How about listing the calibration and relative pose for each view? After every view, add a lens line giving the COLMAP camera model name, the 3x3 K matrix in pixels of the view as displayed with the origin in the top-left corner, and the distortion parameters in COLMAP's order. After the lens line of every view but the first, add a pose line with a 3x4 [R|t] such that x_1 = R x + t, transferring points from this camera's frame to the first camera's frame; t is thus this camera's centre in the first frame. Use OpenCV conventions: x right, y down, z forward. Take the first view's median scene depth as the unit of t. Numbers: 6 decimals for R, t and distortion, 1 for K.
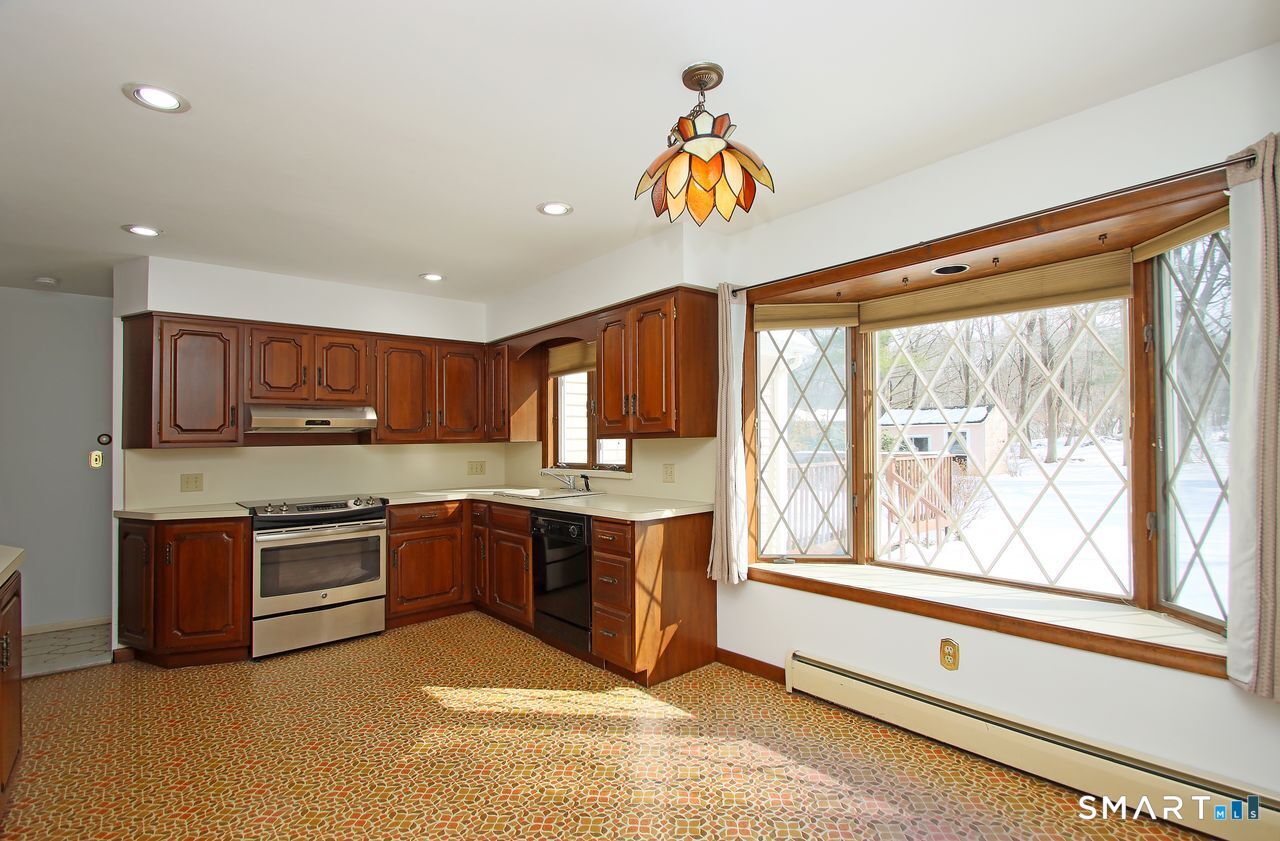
lens RADIAL K [[573.9, 0, 640.0], [0, 573.9, 420.5], [0, 0, 1]] dist [-0.029203, -0.000175]
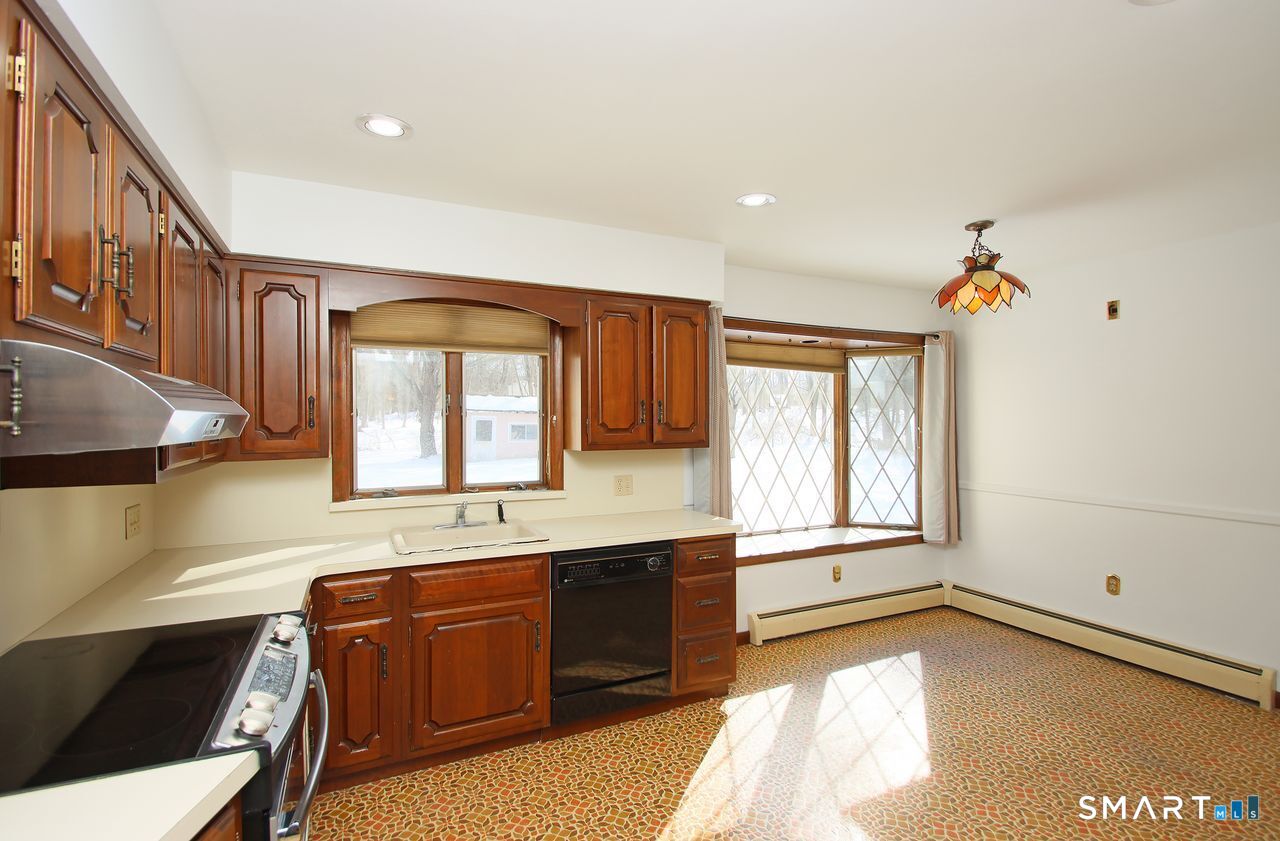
lens RADIAL K [[604.2, 0, 640.0], [0, 604.2, 420.5], [0, 0, 1]] dist [0.022815, -0.000147]
pose [[0.269035, 0.025473, 0.962794, -1.077397], [-0.017002, 0.999620, -0.021697, 0.012546], [-0.962980, -0.010532, 0.269365, 0.873489]]
